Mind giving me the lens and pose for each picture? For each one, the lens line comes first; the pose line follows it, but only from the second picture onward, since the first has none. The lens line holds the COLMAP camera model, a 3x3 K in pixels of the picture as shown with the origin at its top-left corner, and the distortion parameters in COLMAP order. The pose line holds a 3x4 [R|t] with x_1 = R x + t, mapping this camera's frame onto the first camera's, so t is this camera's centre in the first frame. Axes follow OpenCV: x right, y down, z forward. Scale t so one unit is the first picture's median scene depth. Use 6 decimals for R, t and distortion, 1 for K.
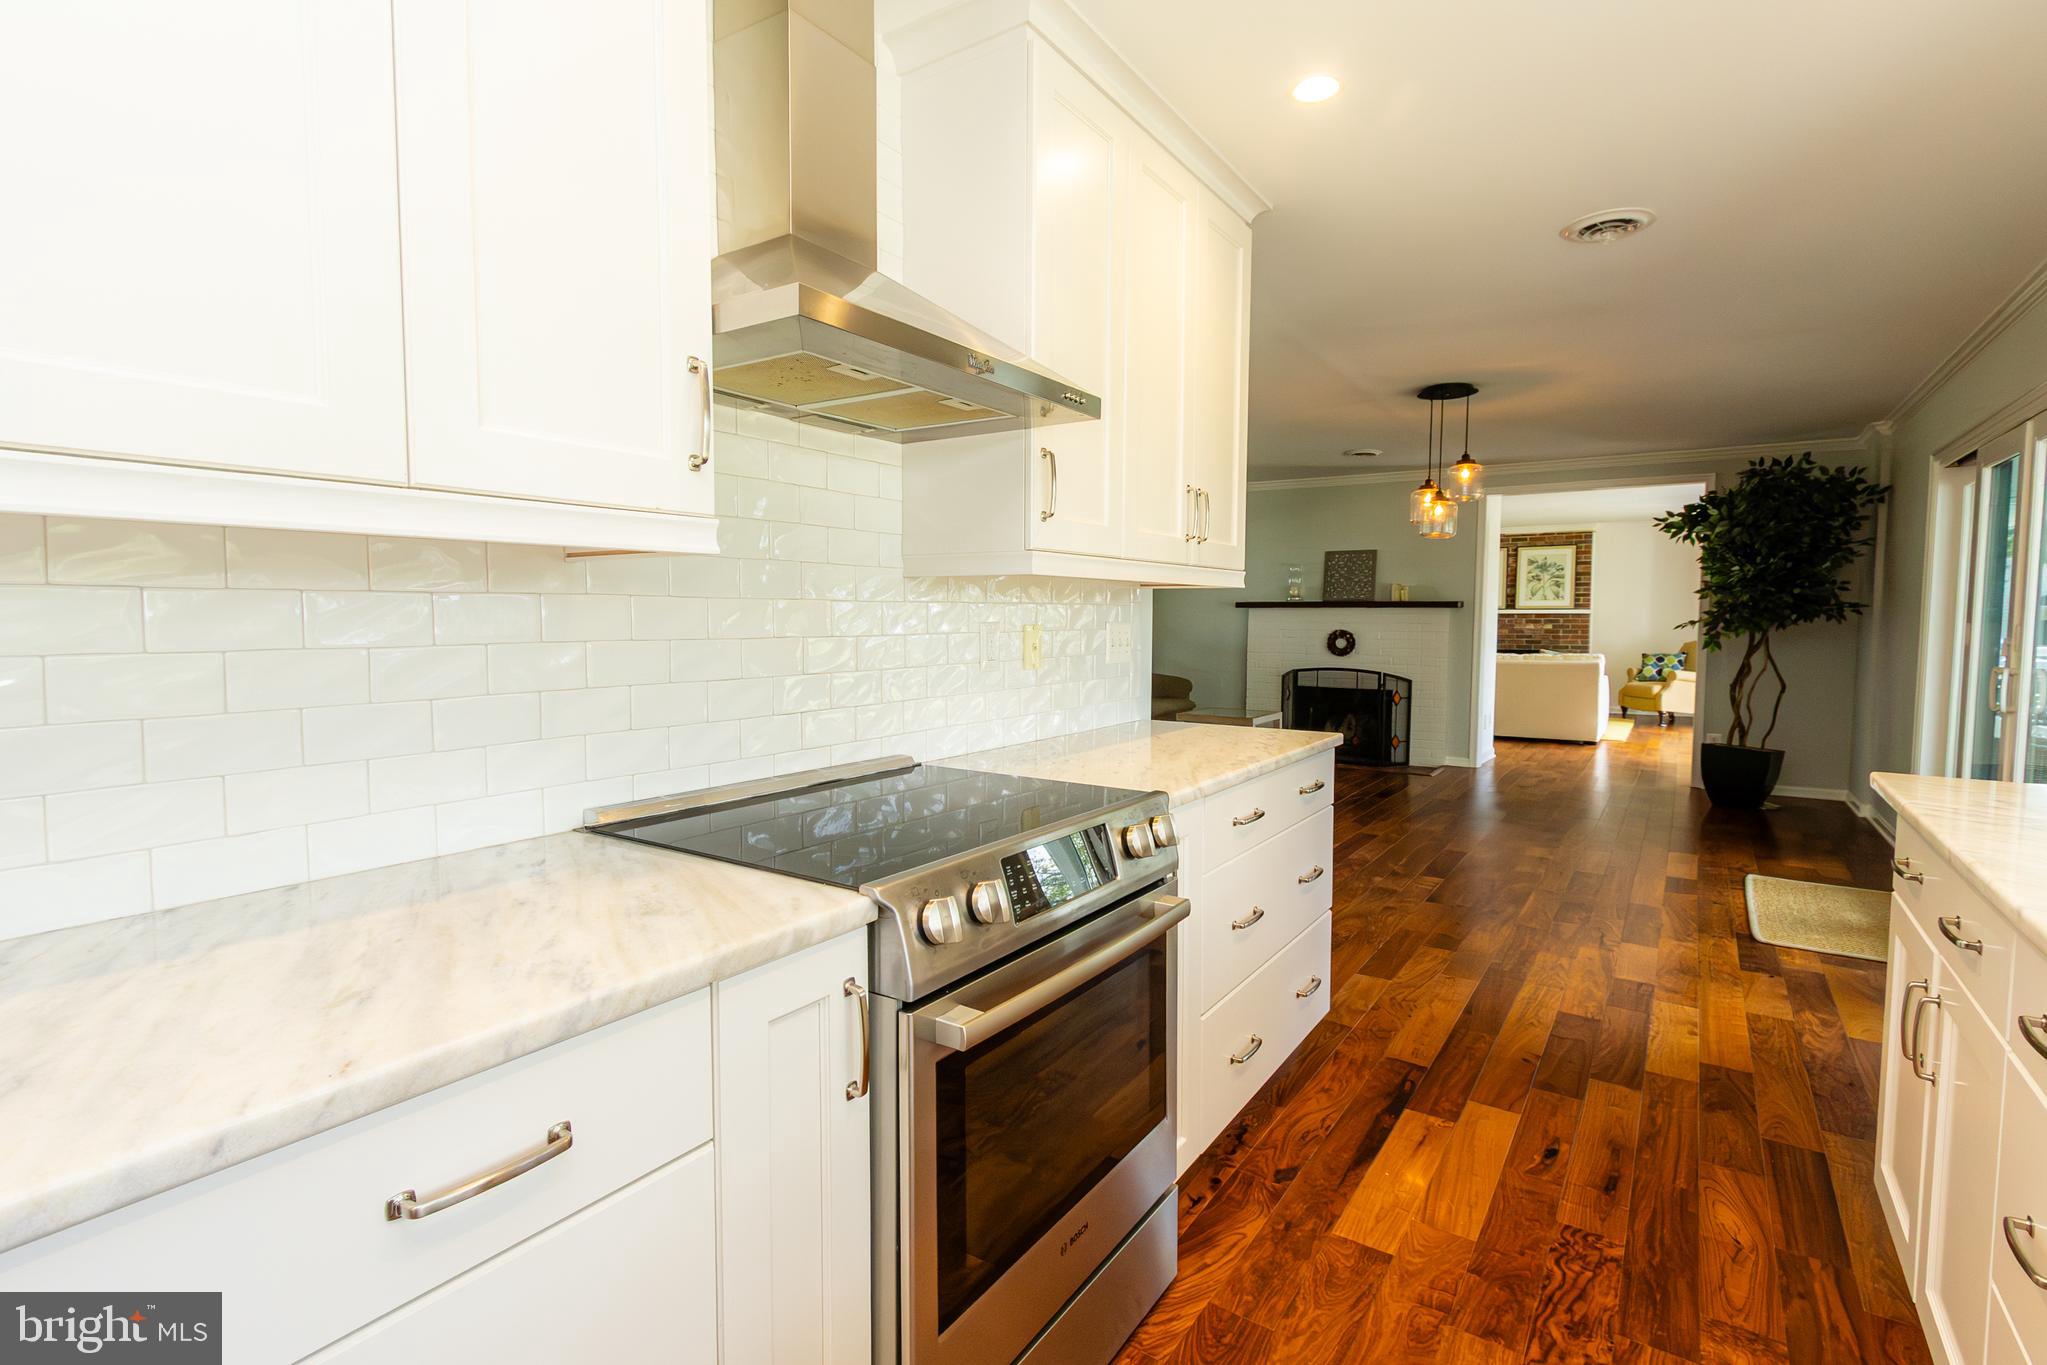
lens RADIAL K [[966.0, 0, 1024.1], [0, 966.0, 672.1], [0, 0, 1]] dist [0.019269, -0.010475]
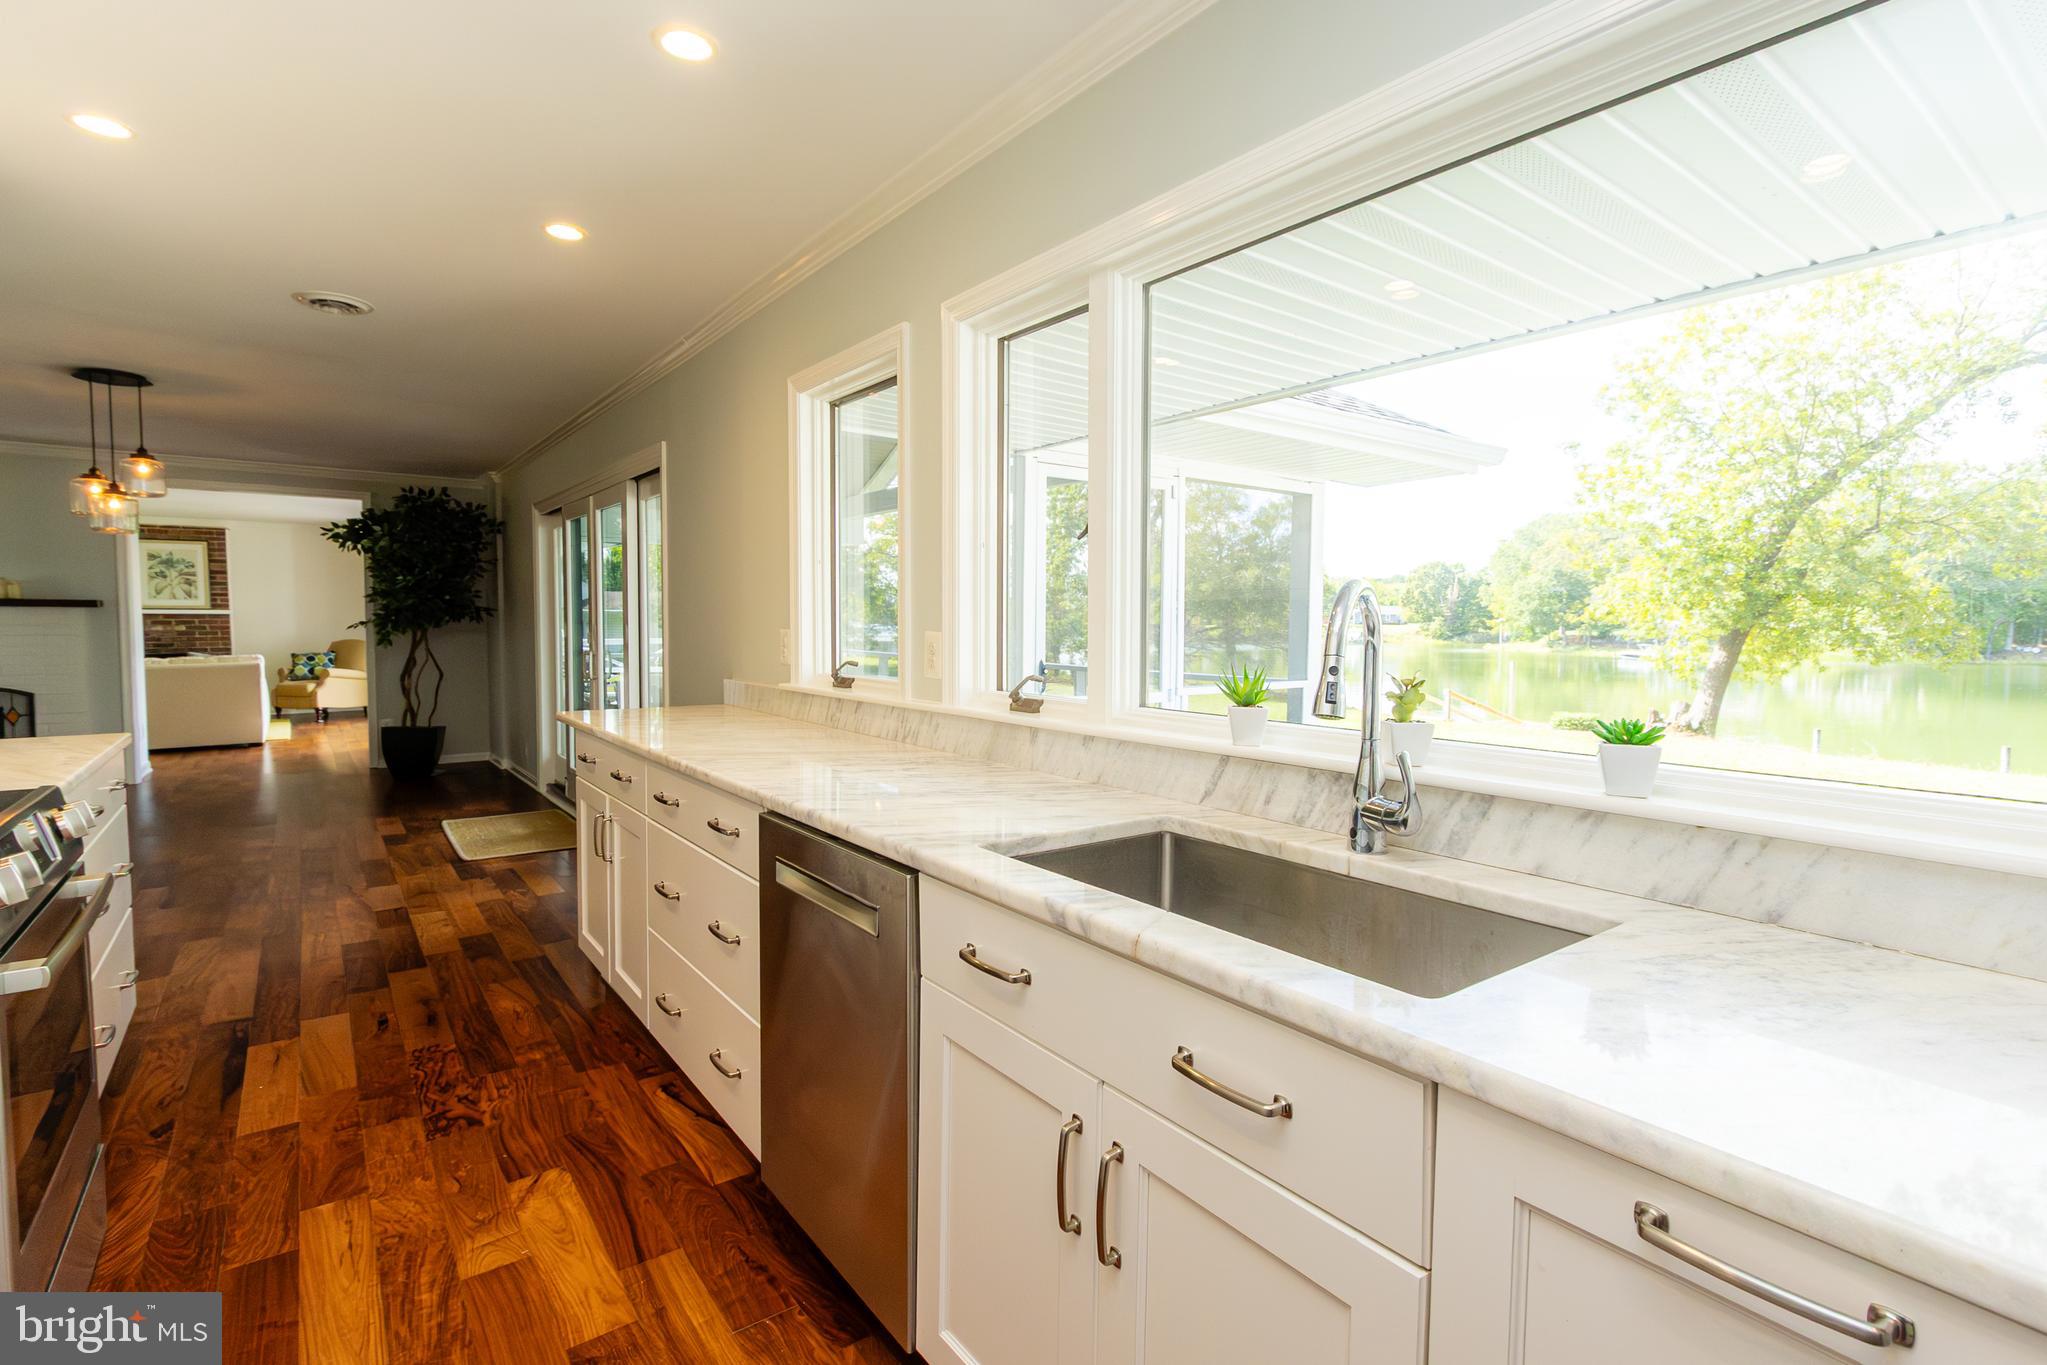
lens RADIAL K [[966.0, 0, 1024.1], [0, 966.0, 672.1], [0, 0, 1]] dist [0.019269, -0.010475]
pose [[0.322187, -0.052432, 0.945223, -0.147325], [0.052720, 0.997909, 0.037385, 0.004587], [-0.945207, 0.037787, 0.324277, -0.100390]]
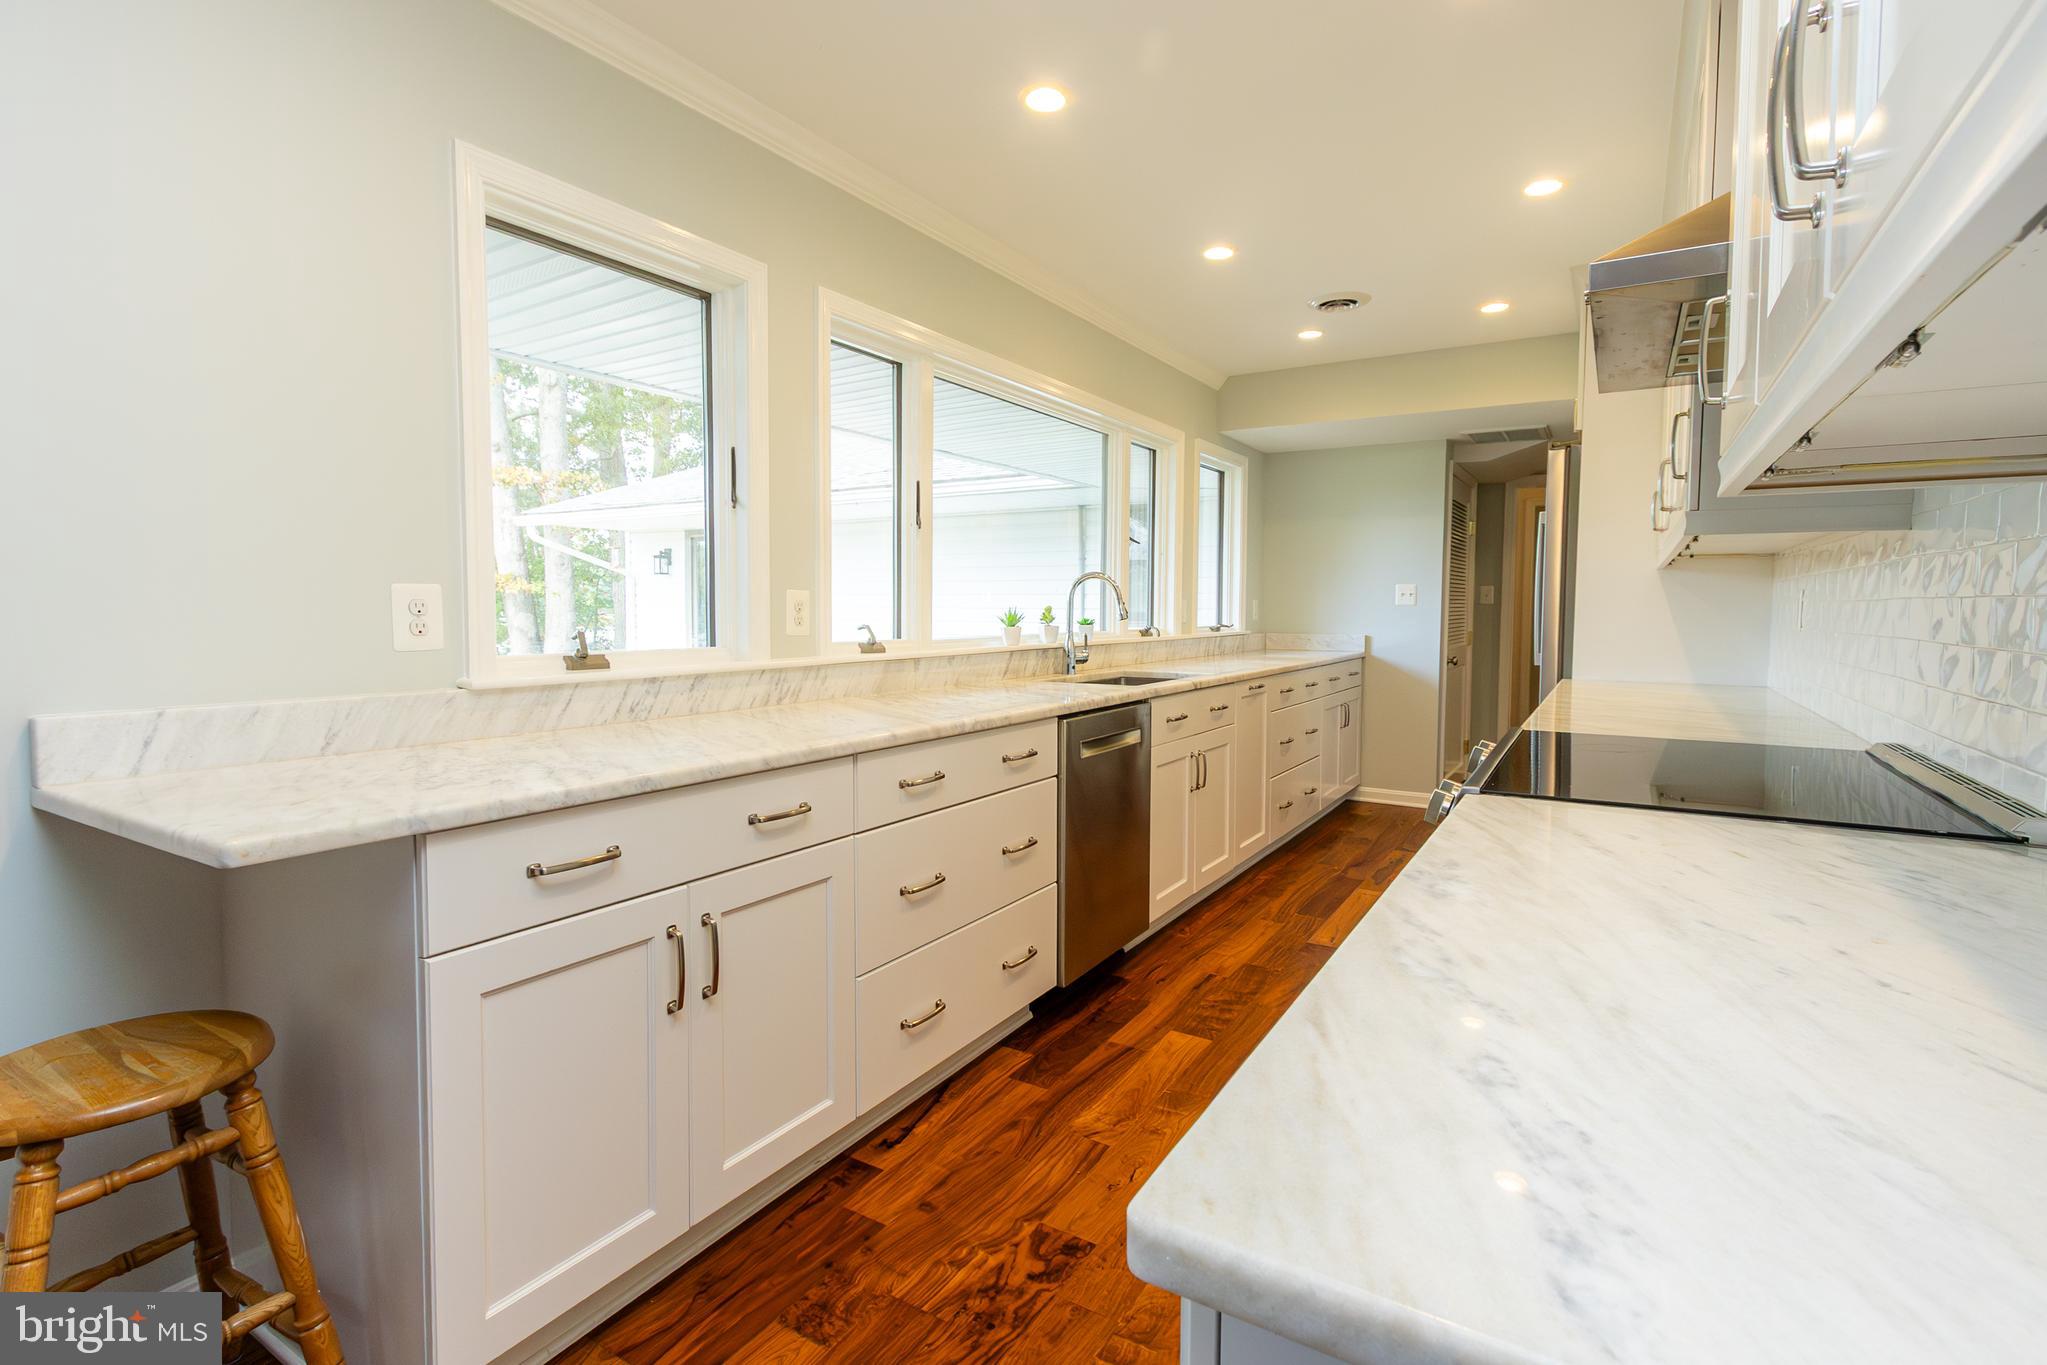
lens RADIAL K [[966.0, 0, 1024.1], [0, 966.0, 672.1], [0, 0, 1]] dist [0.019269, -0.010475]
pose [[-0.999040, -0.005779, -0.043416, 0.160259], [-0.011450, 0.991246, 0.131534, -0.020259], [0.042276, 0.131905, -0.990361, 0.511919]]
